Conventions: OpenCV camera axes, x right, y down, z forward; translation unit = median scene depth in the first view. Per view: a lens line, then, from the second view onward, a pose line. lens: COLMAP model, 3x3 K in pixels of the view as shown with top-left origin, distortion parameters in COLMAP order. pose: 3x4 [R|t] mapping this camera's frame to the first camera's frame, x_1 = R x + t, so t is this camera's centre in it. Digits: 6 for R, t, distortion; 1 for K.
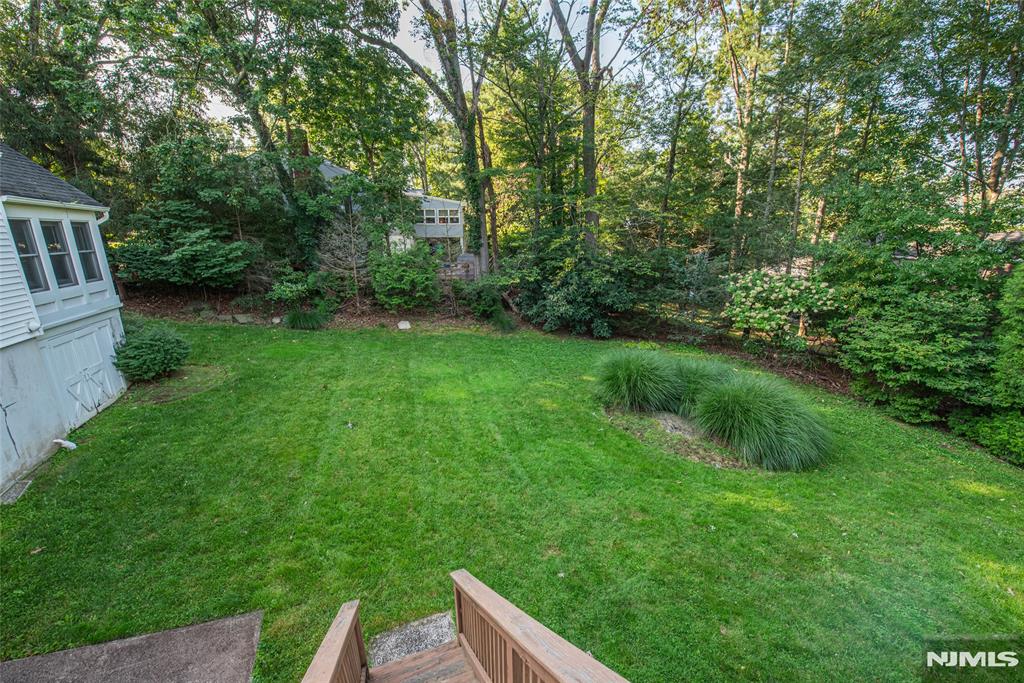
lens RADIAL K [[417.7, 0, 512.4], [0, 417.7, 343.5], [0, 0, 1]] dist [-0.016864, -0.000714]
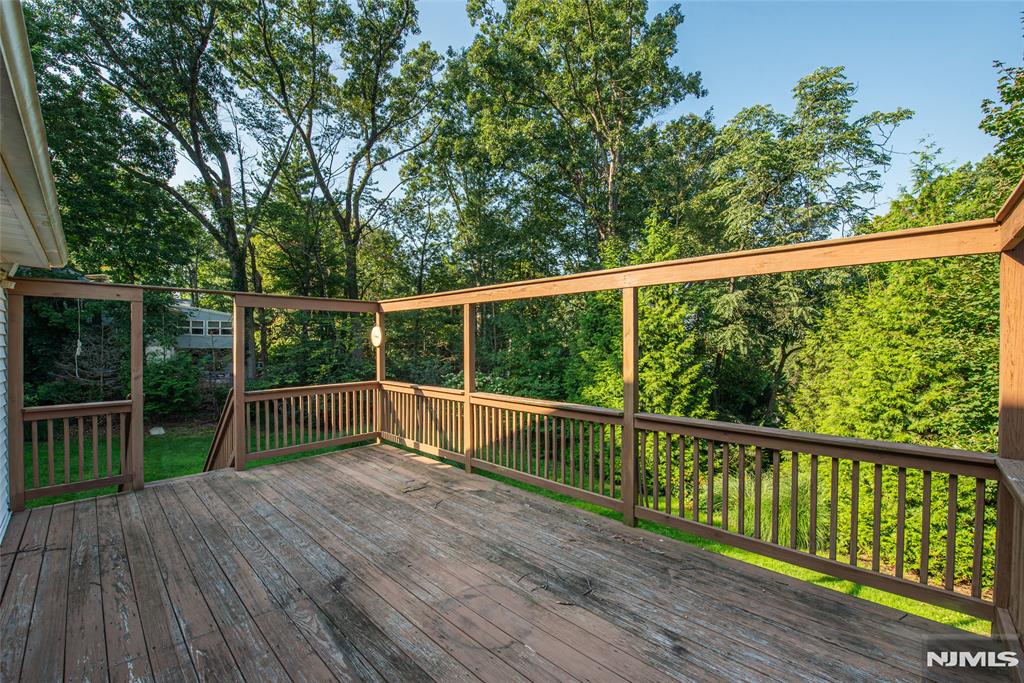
lens RADIAL K [[417.7, 0, 511.9], [0, 417.7, 344.4], [0, 0, 1]] dist [-0.016864, -0.000714]
pose [[0.896824, 0.008867, 0.442298, 0.067638], [0.105067, 0.966923, -0.232422, 0.070362], [-0.429729, 0.254913, 0.866229, -0.285236]]
